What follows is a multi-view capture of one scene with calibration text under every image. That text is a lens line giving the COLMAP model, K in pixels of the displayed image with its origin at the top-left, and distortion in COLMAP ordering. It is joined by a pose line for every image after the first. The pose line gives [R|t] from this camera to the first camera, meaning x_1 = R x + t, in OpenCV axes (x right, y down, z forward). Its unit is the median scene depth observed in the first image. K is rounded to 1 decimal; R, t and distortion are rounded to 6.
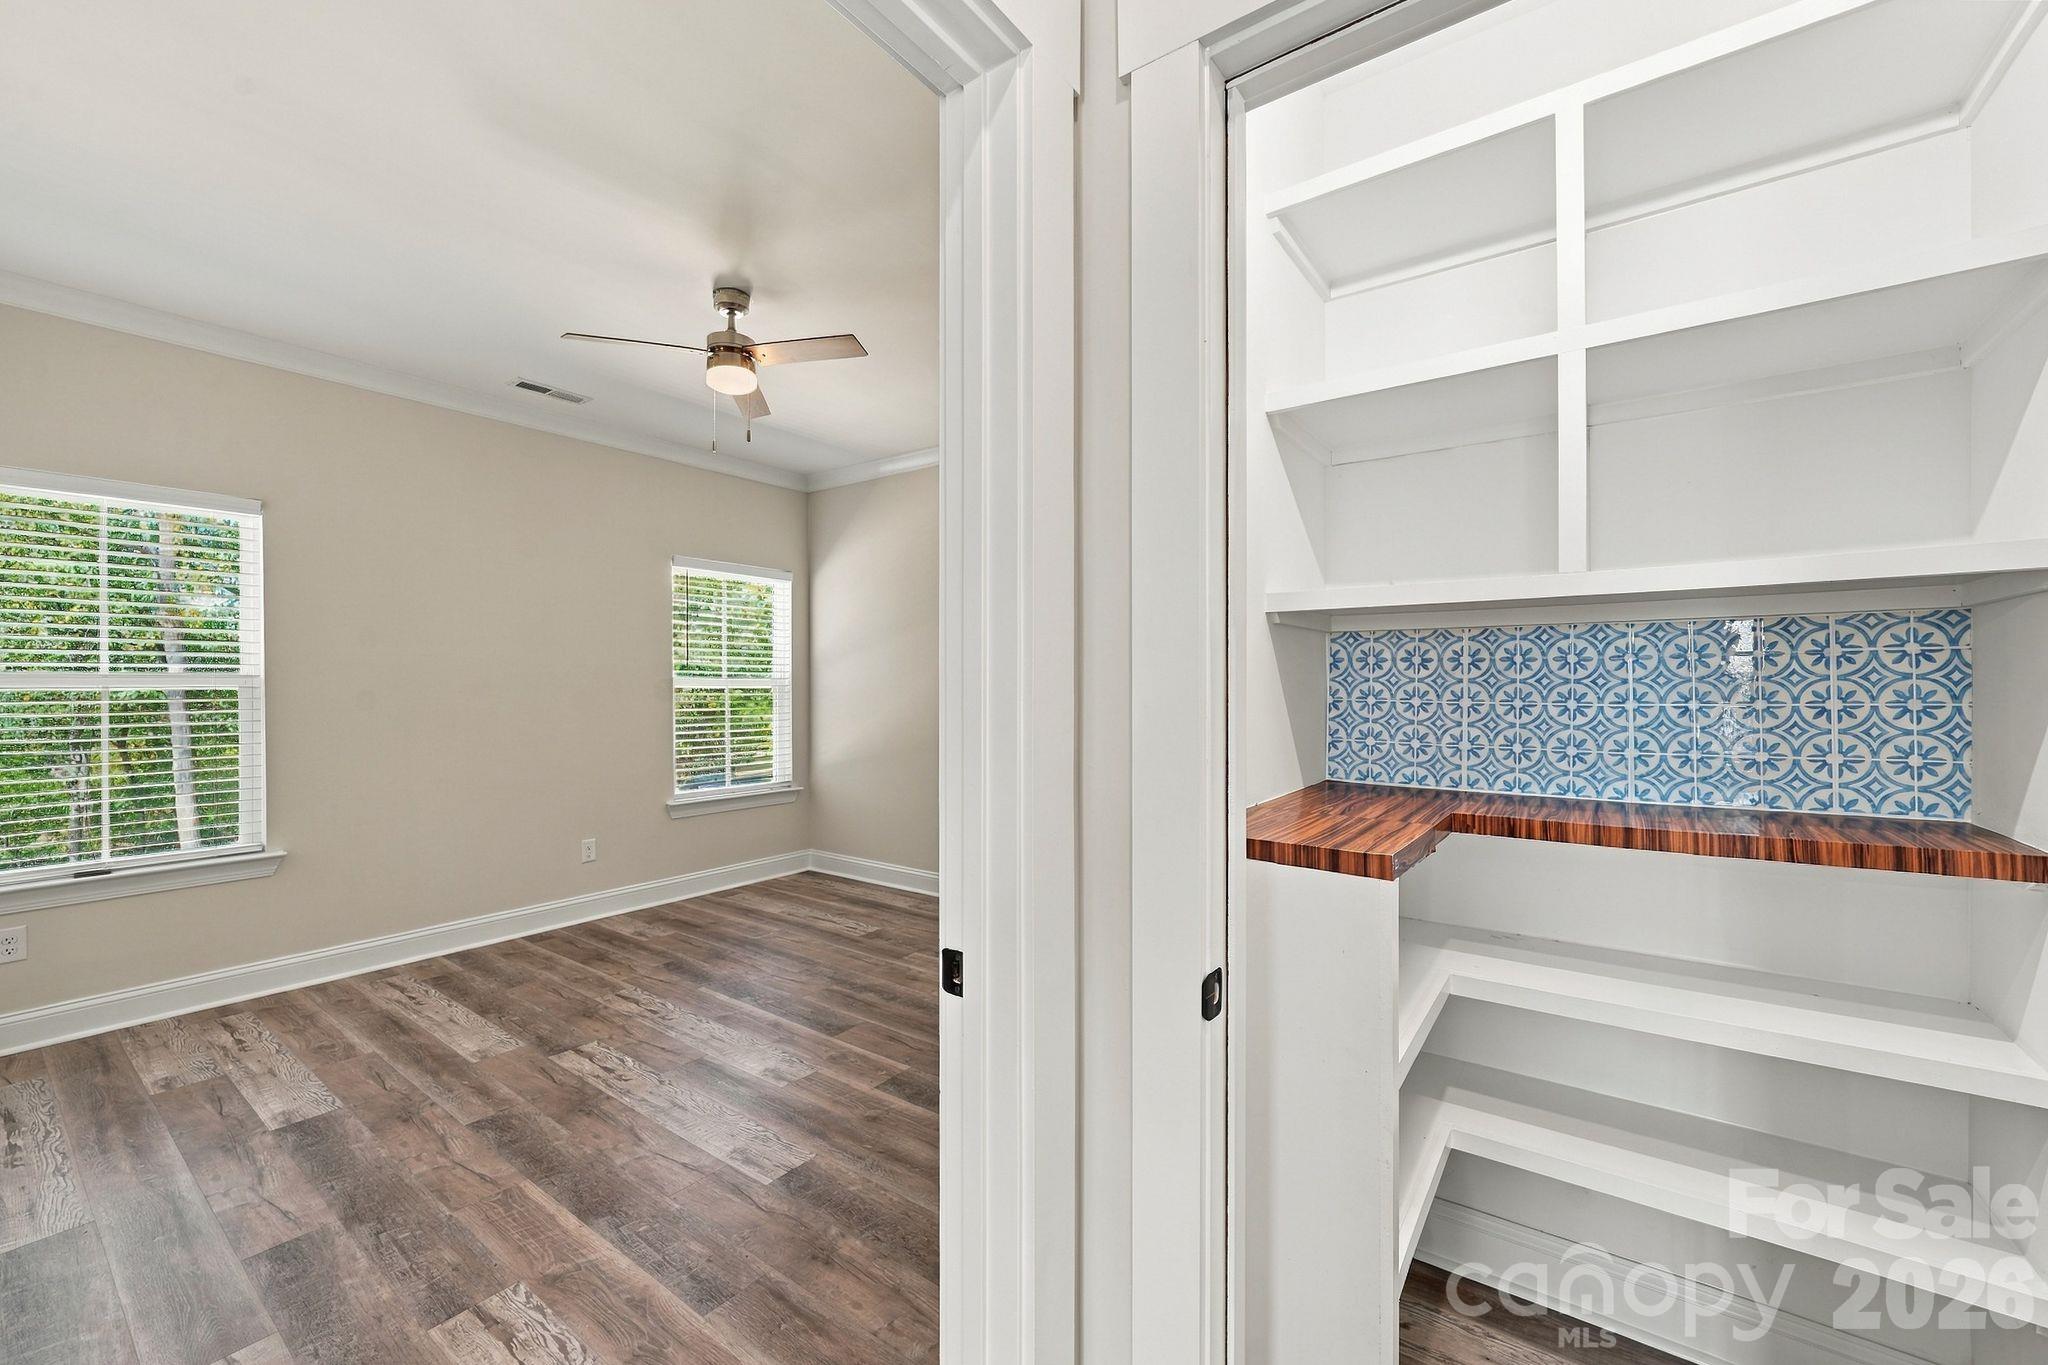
lens RADIAL K [[819.7, 0, 1019.1], [0, 819.7, 682.1], [0, 0, 1]] dist [0.002345, -0.000021]
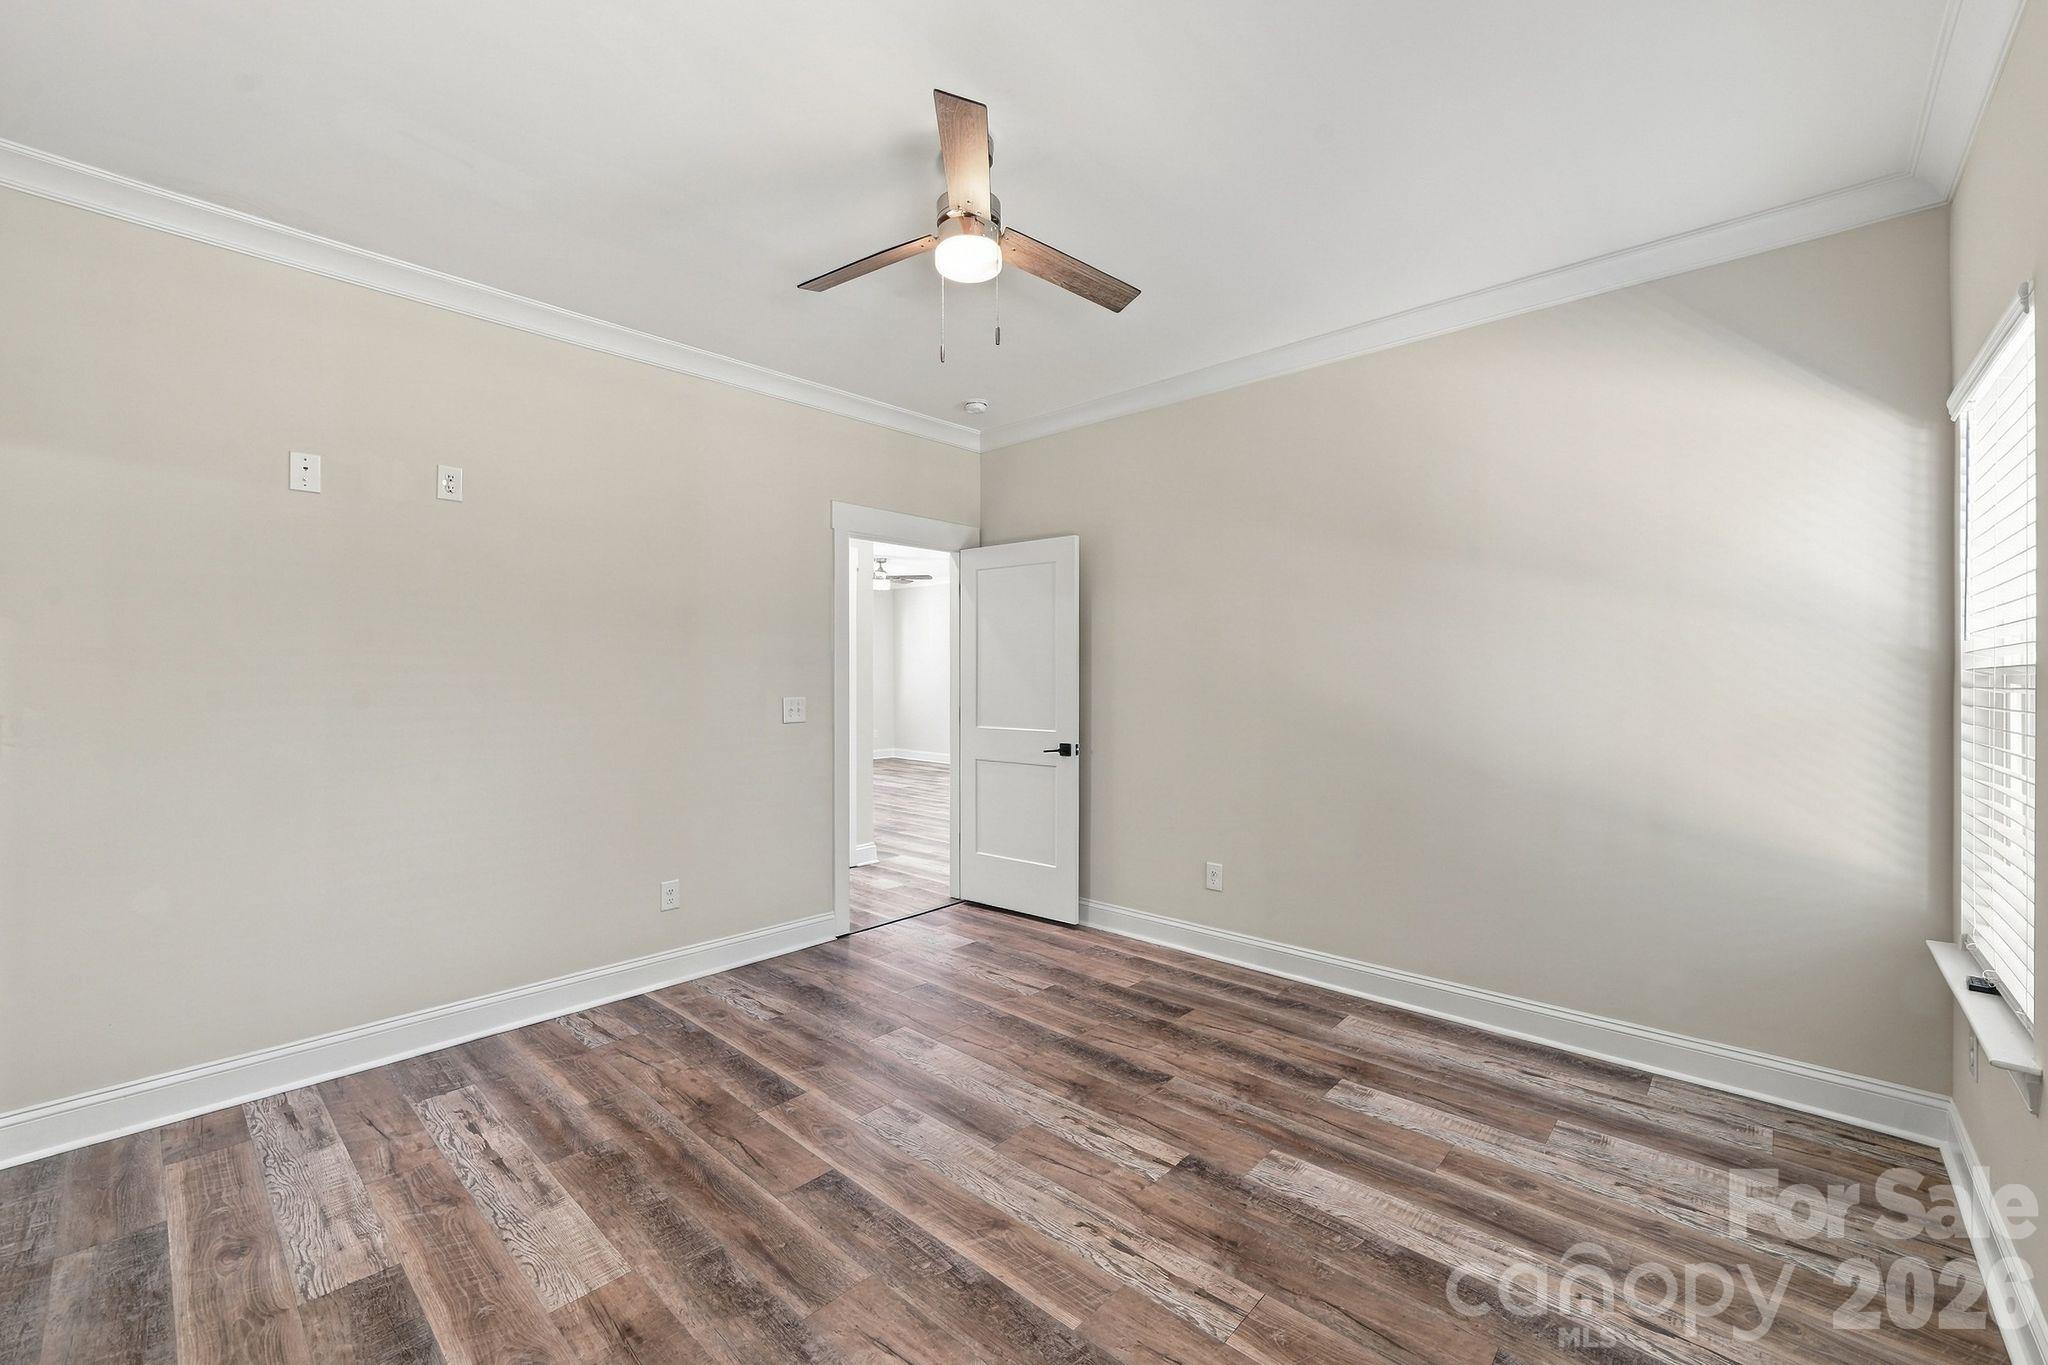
lens RADIAL K [[819.7, 0, 1008.1], [0, 819.7, 671.1], [0, 0, 1]] dist [0.002345, -0.000021]
pose [[-0.992776, 0.000245, 0.119985, -0.497463], [-0.000578, 0.999977, -0.006828, 0.000214], [-0.119984, -0.006848, -0.992752, 1.813738]]
